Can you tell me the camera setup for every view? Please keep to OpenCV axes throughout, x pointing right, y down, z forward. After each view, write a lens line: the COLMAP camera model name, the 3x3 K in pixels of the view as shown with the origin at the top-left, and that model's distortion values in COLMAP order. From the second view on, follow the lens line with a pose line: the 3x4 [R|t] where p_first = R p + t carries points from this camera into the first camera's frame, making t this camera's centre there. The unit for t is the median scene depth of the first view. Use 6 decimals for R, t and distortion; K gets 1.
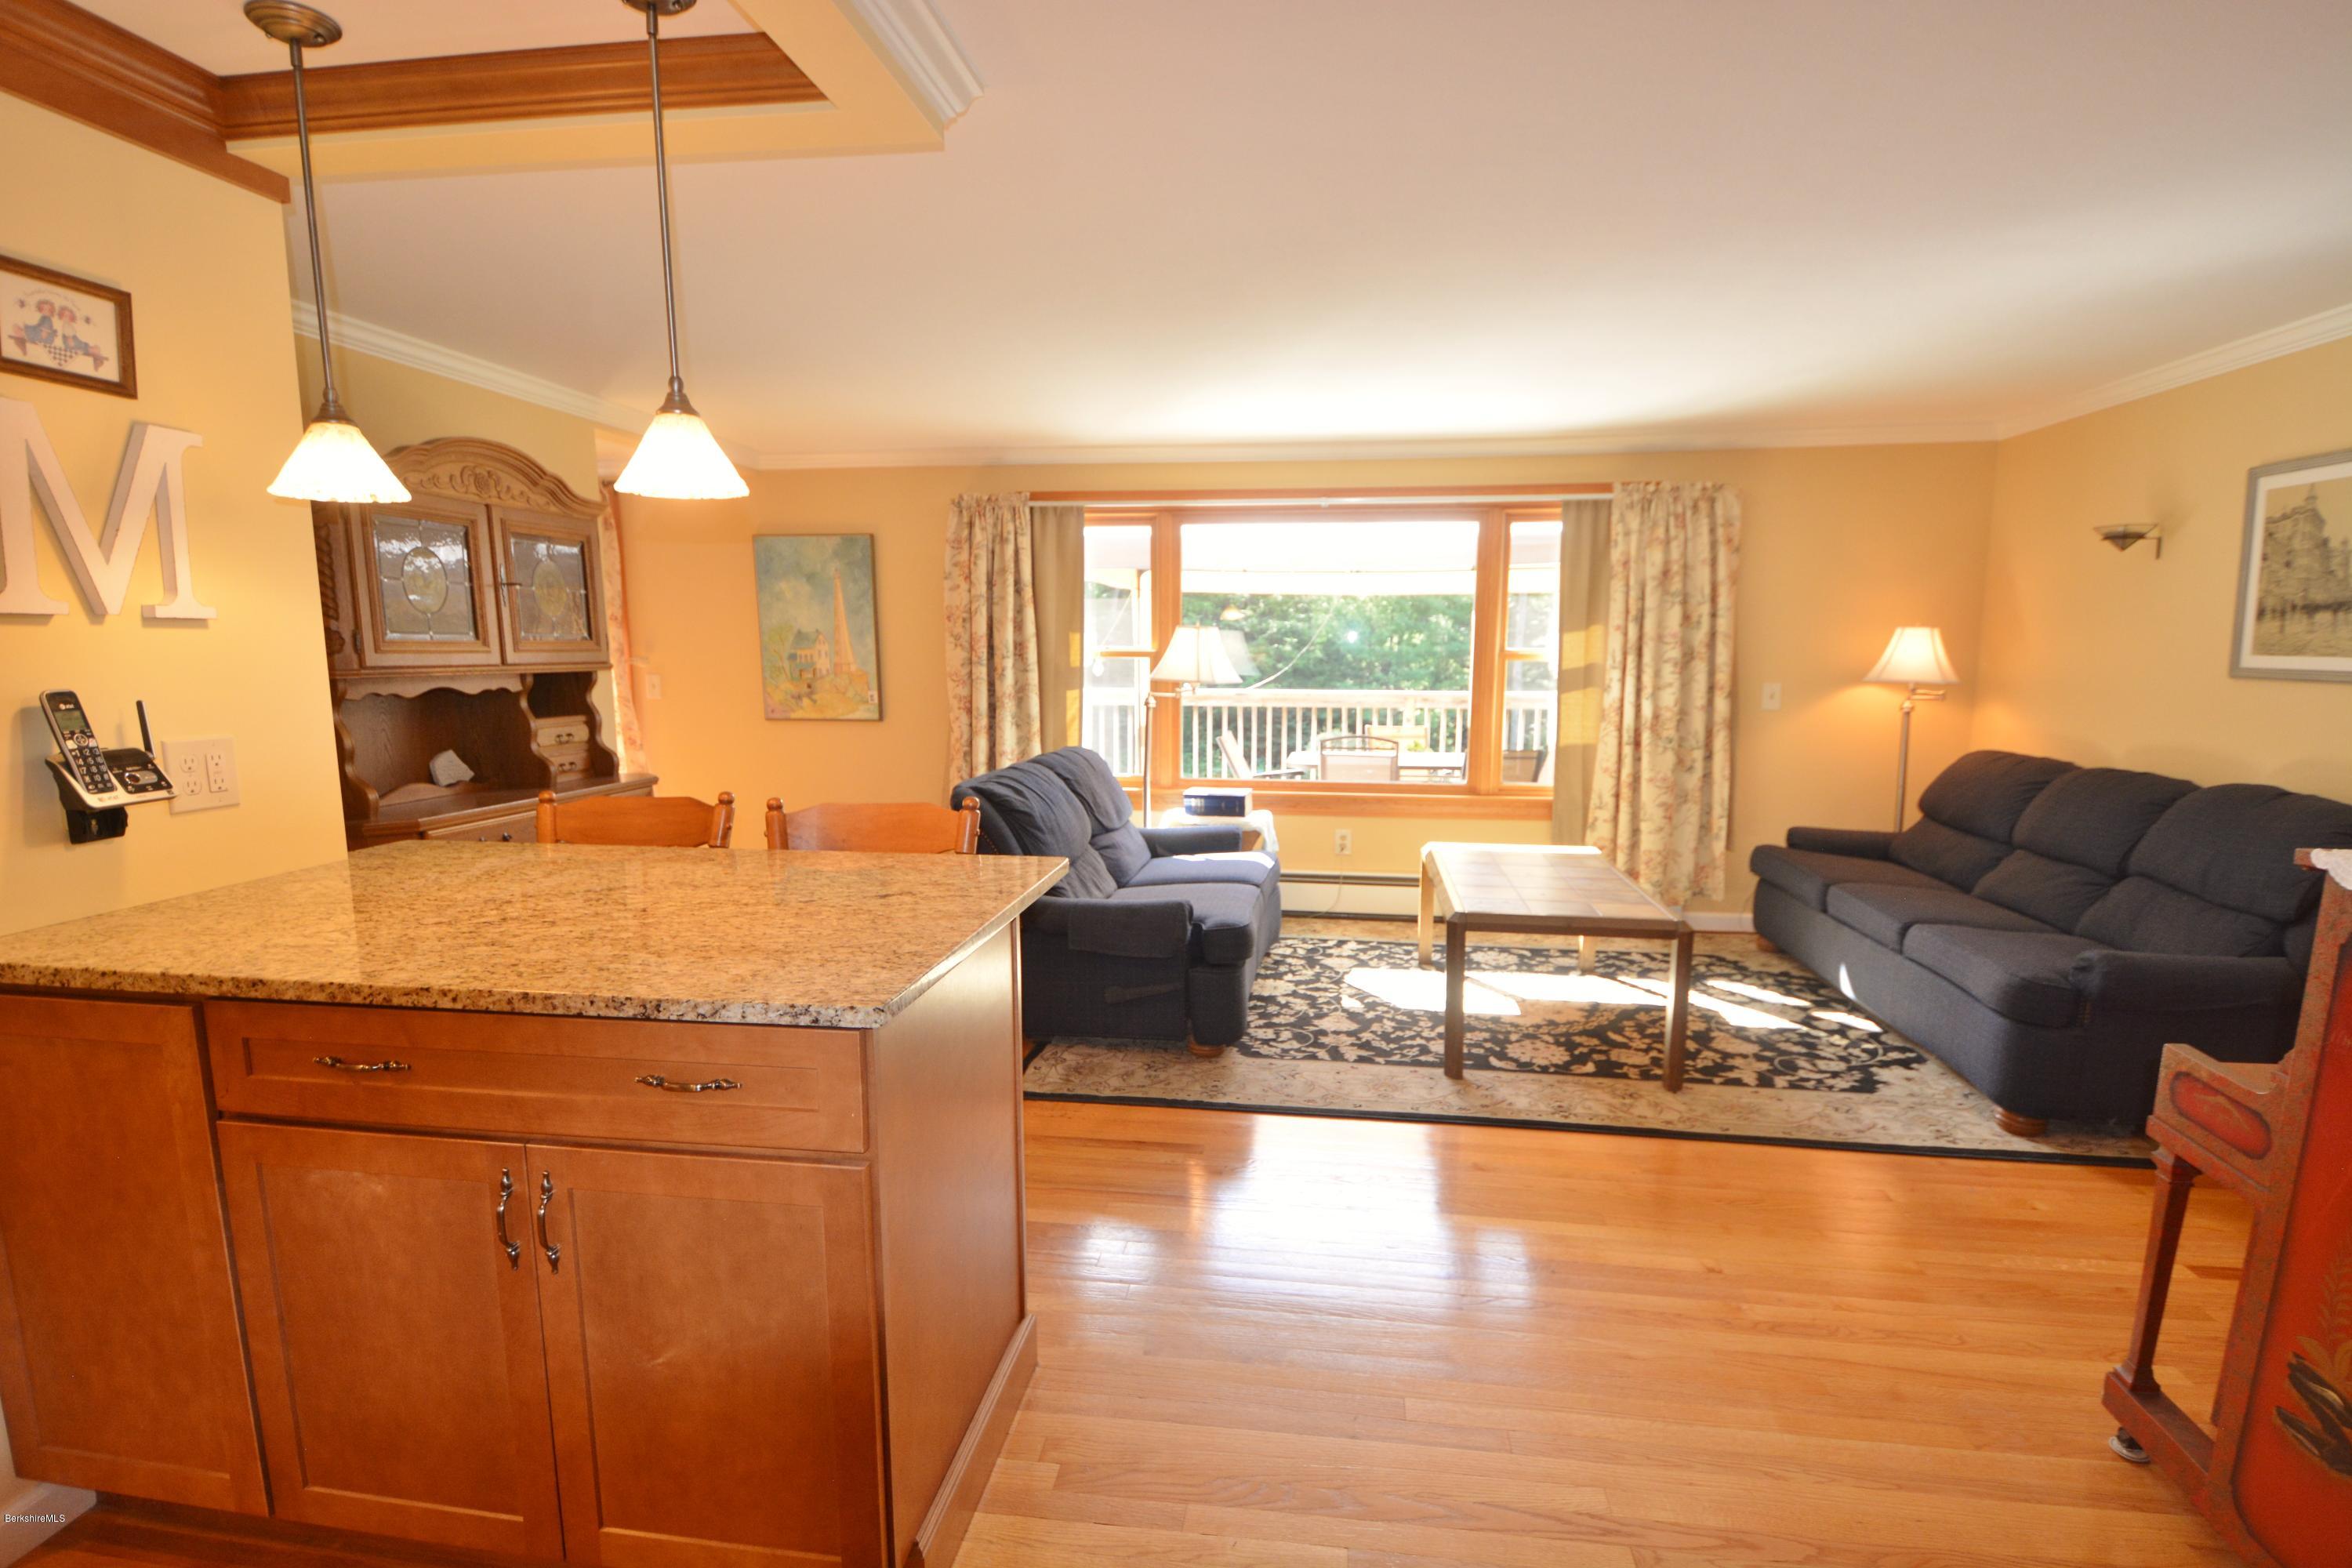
lens RADIAL K [[1124.3, 0, 1177.1], [0, 1124.3, 793.9], [0, 0, 1]] dist [0.019856, -0.021251]
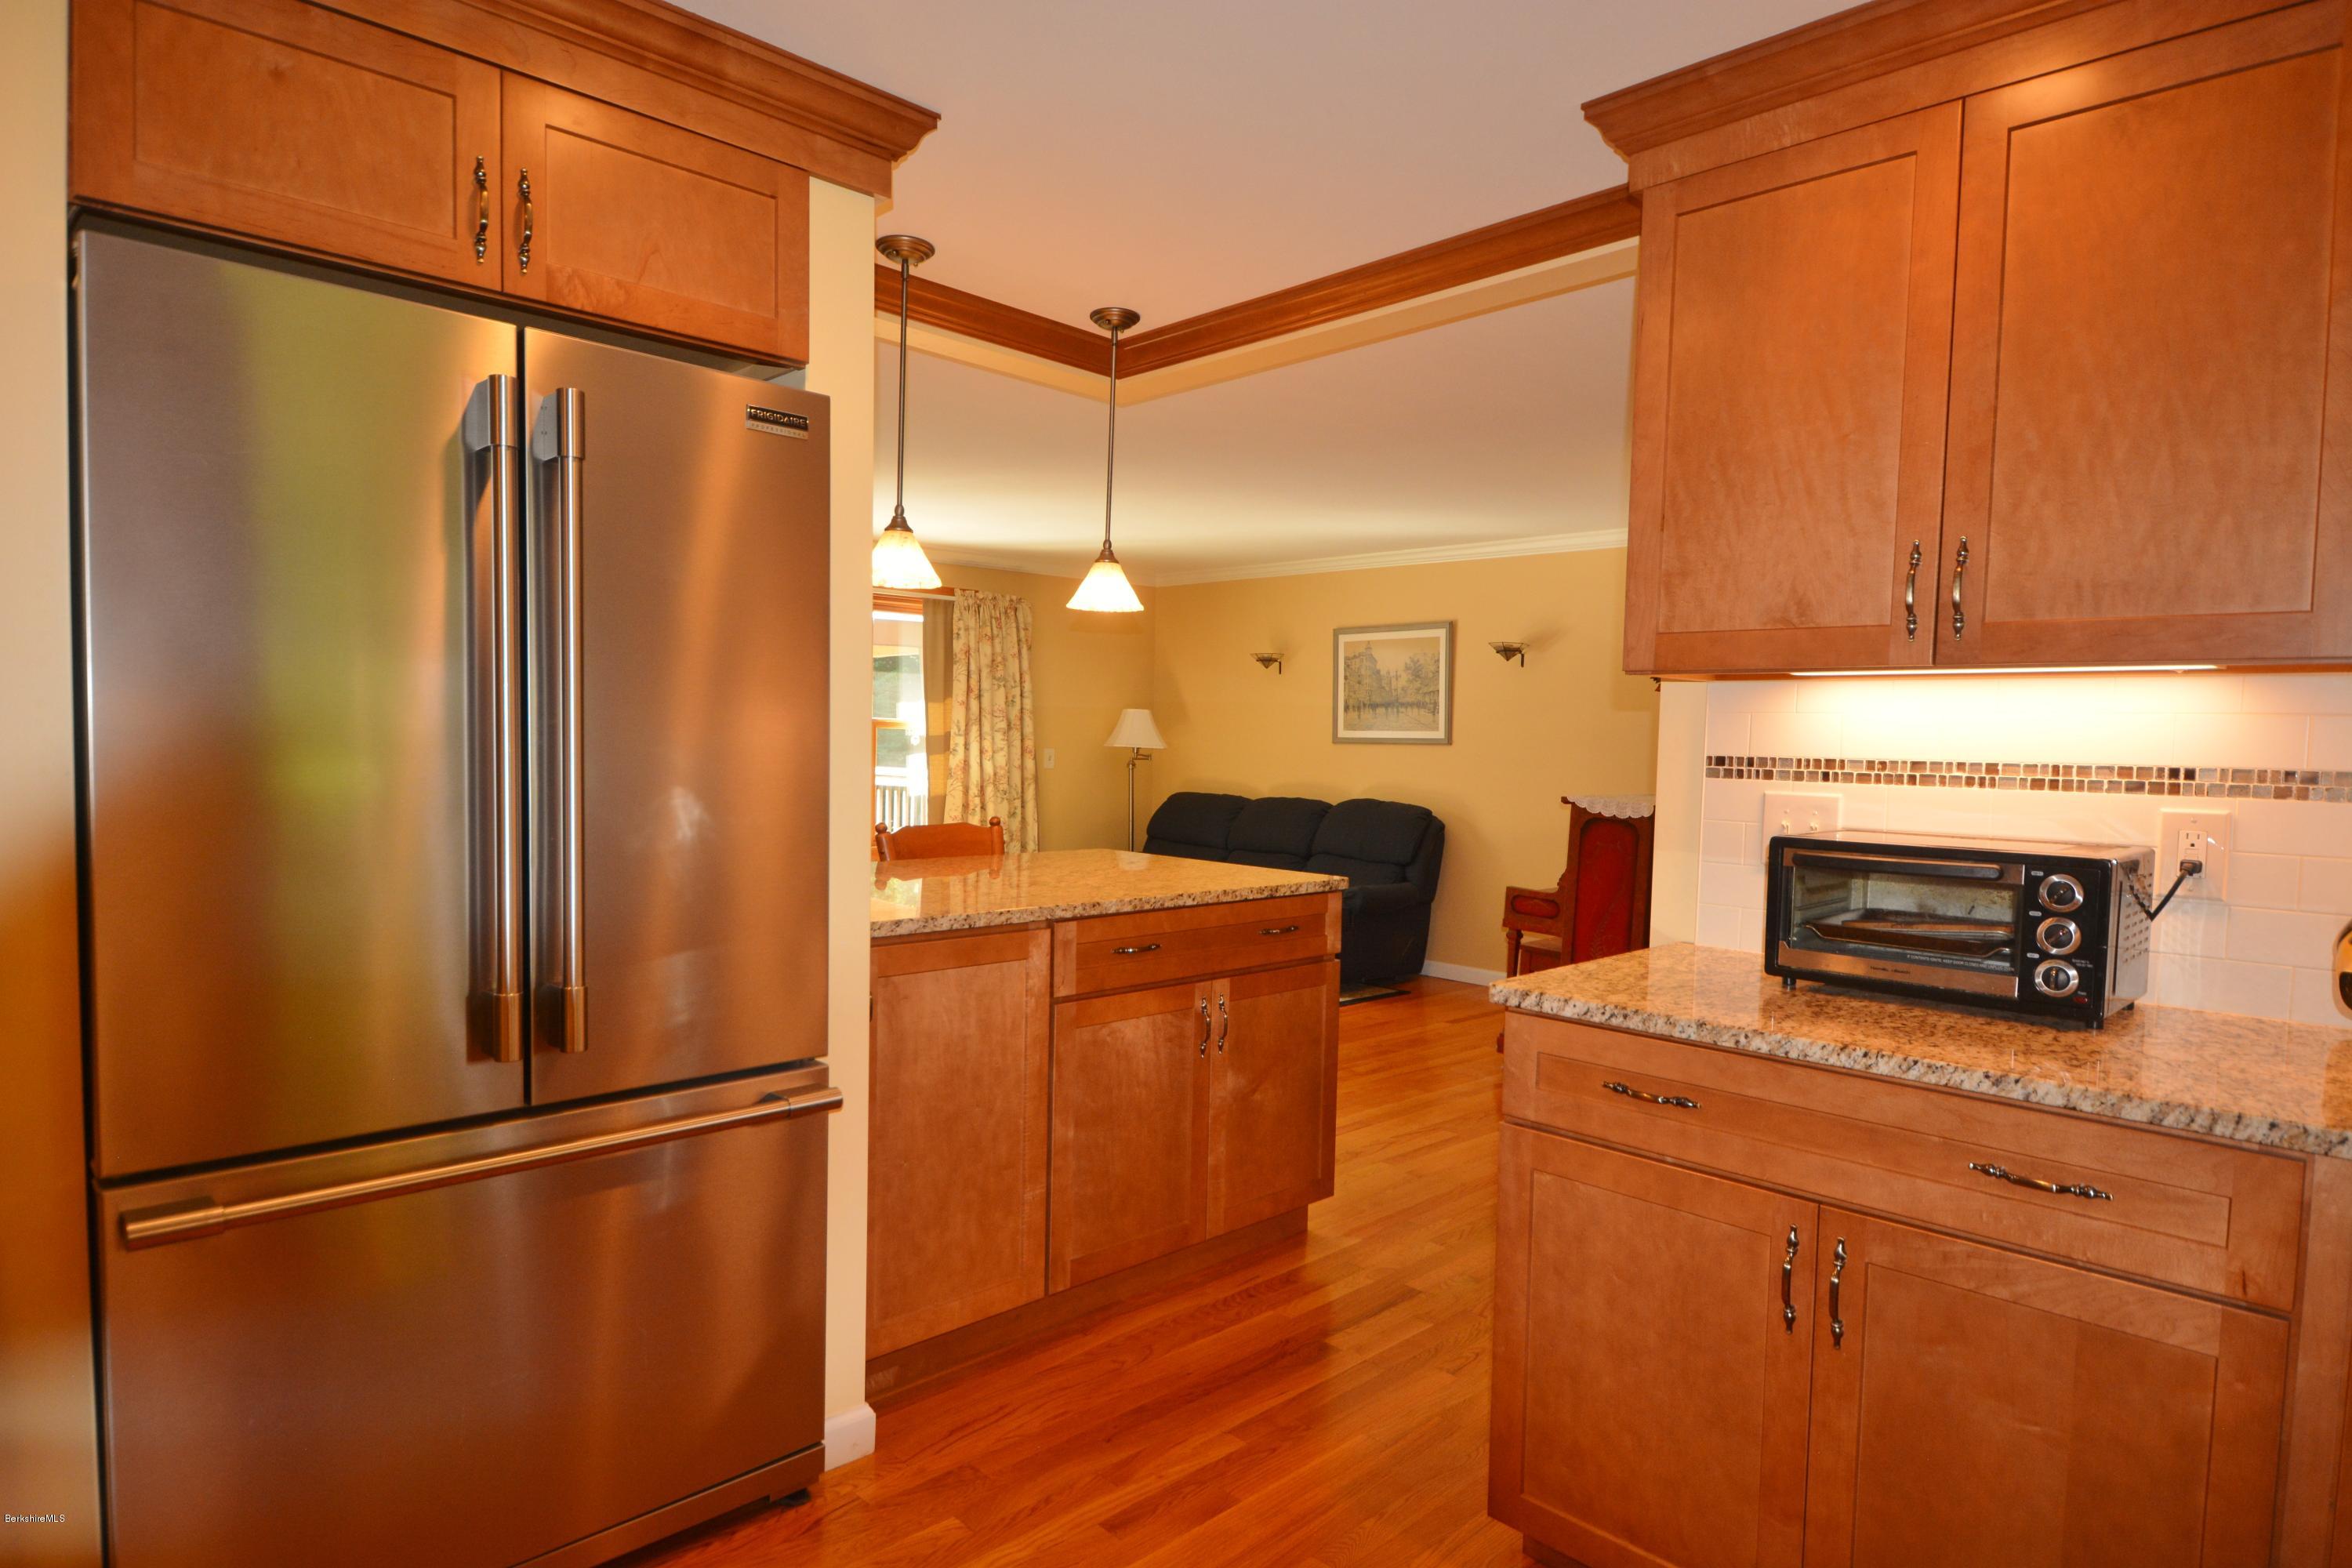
lens RADIAL K [[1339.8, 0, 1132.4], [0, 1339.8, 811.3], [0, 0, 1]] dist [0.001190, -0.000257]
pose [[0.630754, -0.030390, 0.775387, -0.955600], [0.081274, 0.996324, -0.027065, 0.039357], [-0.771715, 0.080090, 0.630906, -0.100802]]
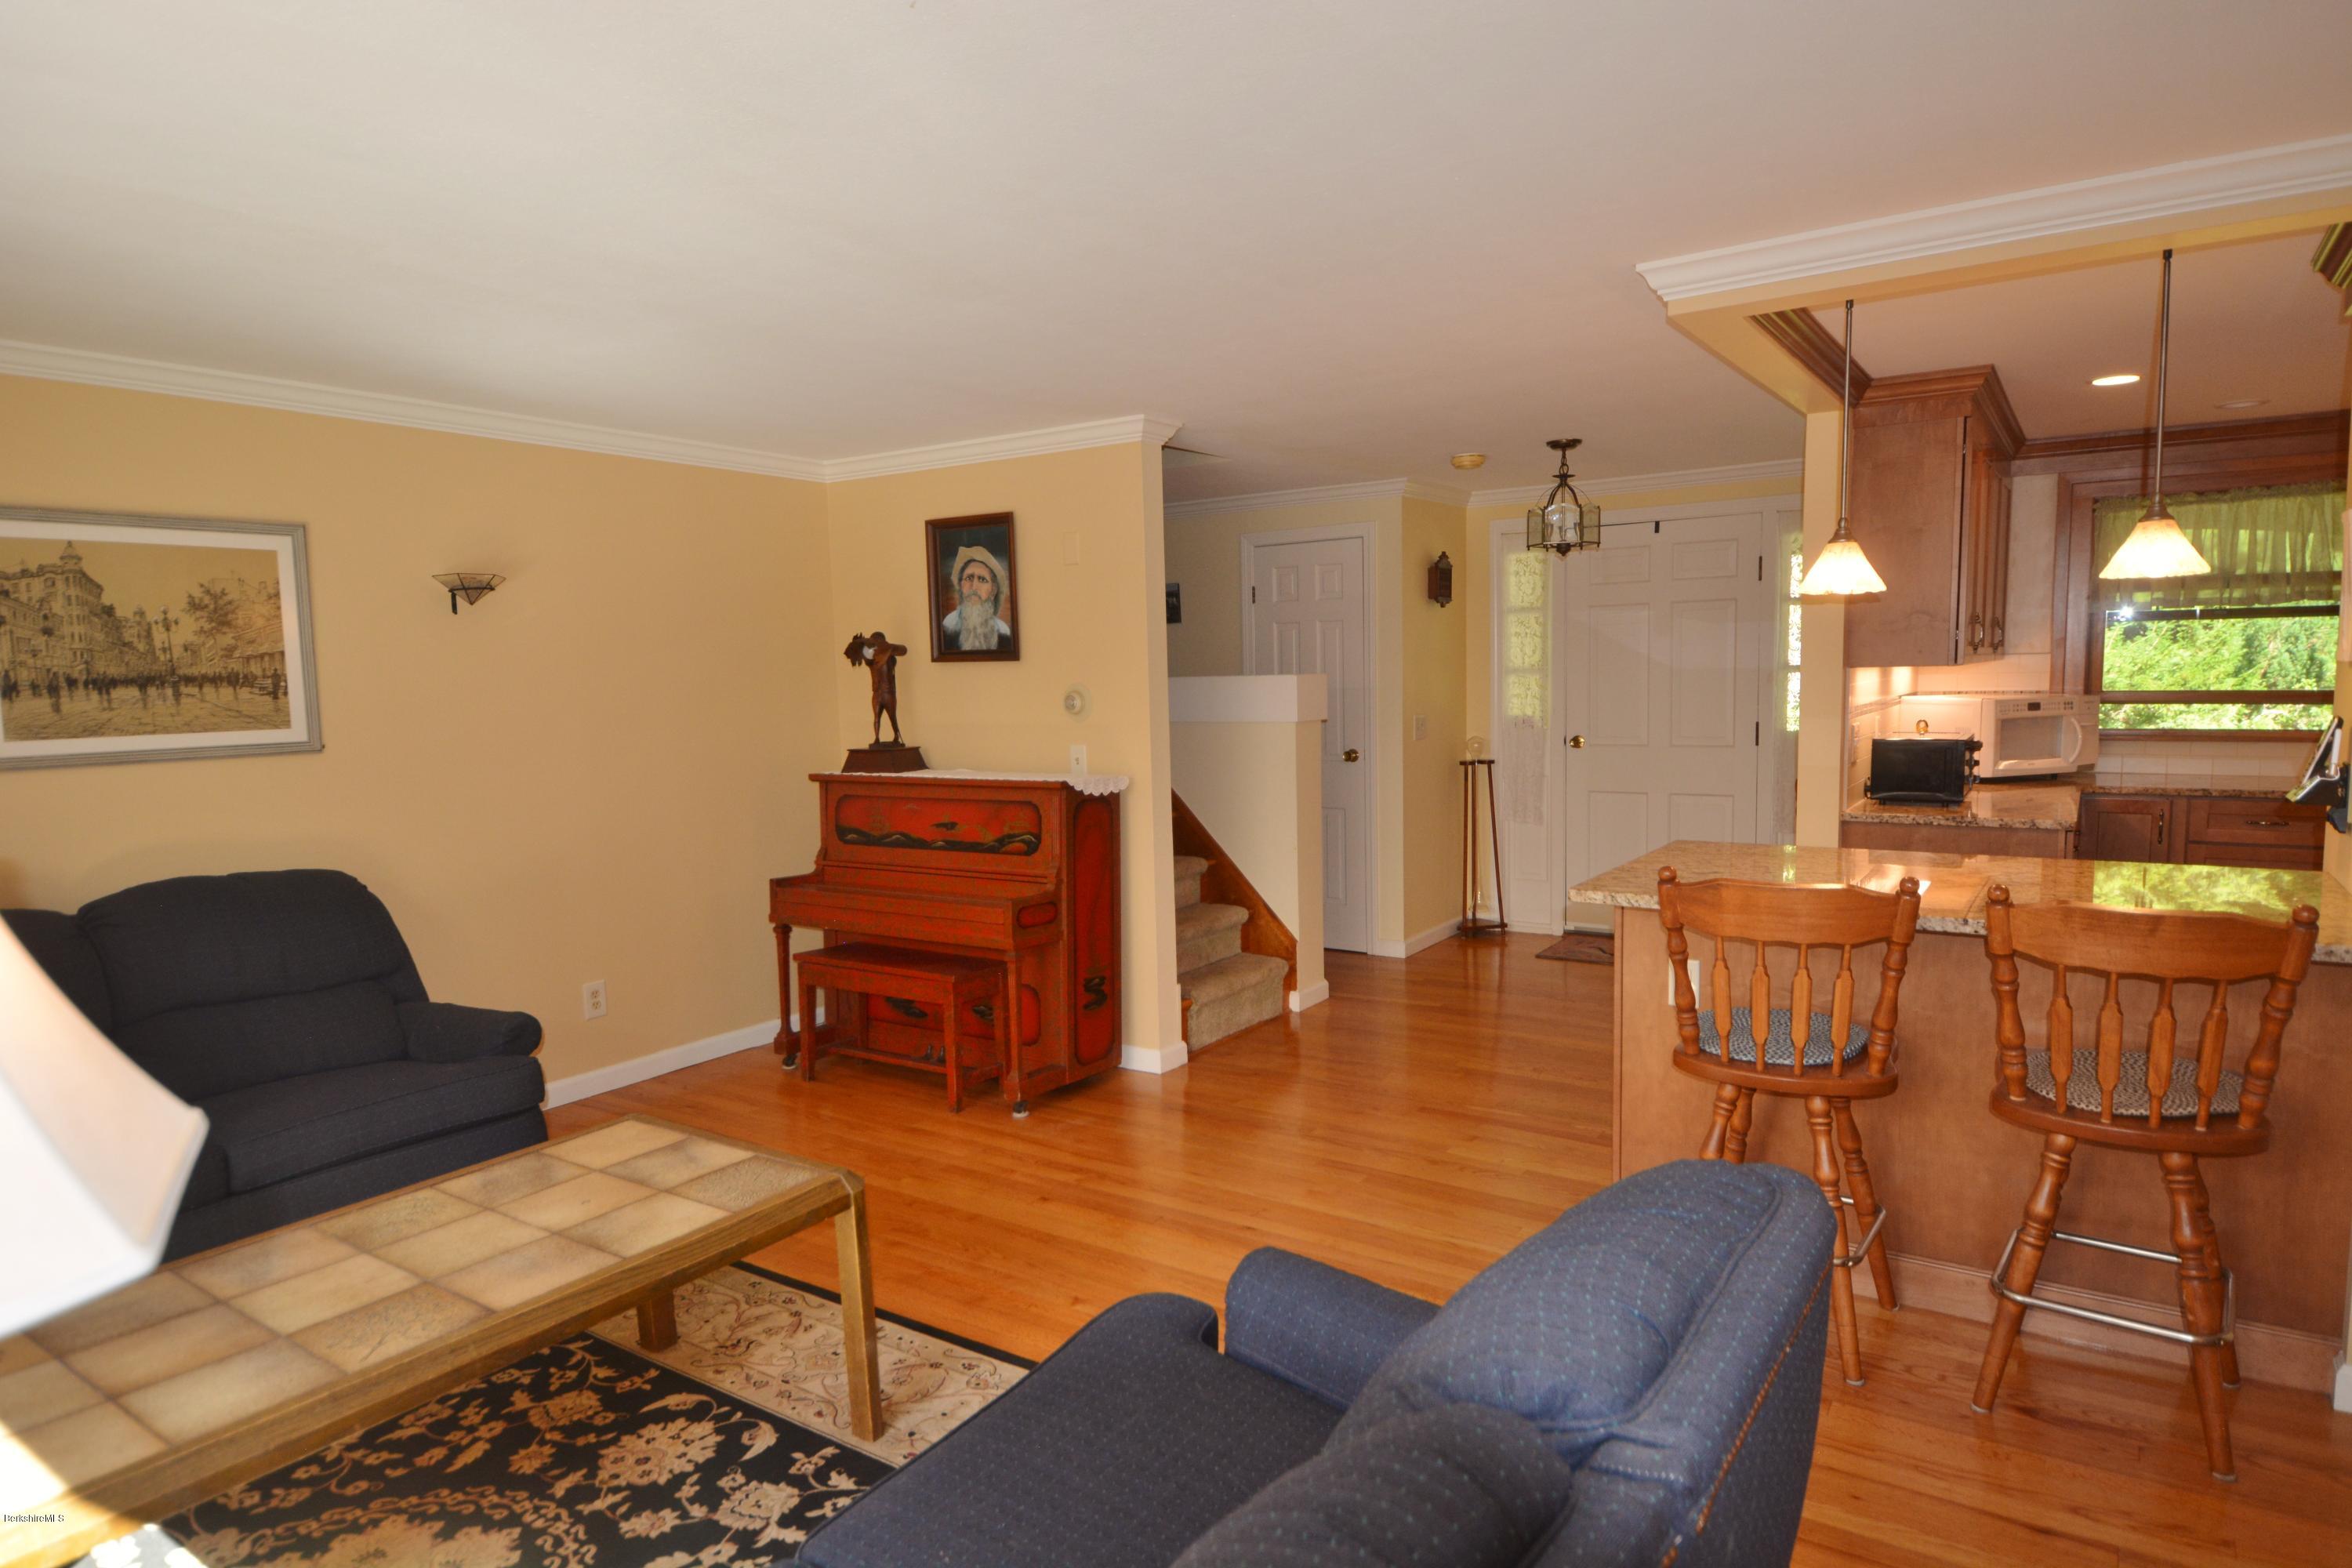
lens RADIAL K [[1362.9, 0, 1176.0], [0, 1362.9, 784.0], [0, 0, 1]] dist [0.001820, 0.000283]
pose [[-0.894992, -0.012145, 0.445917, -0.214408], [0.086057, 0.976151, 0.199310, -0.214794], [-0.437702, 0.216755, -0.872602, 1.483151]]
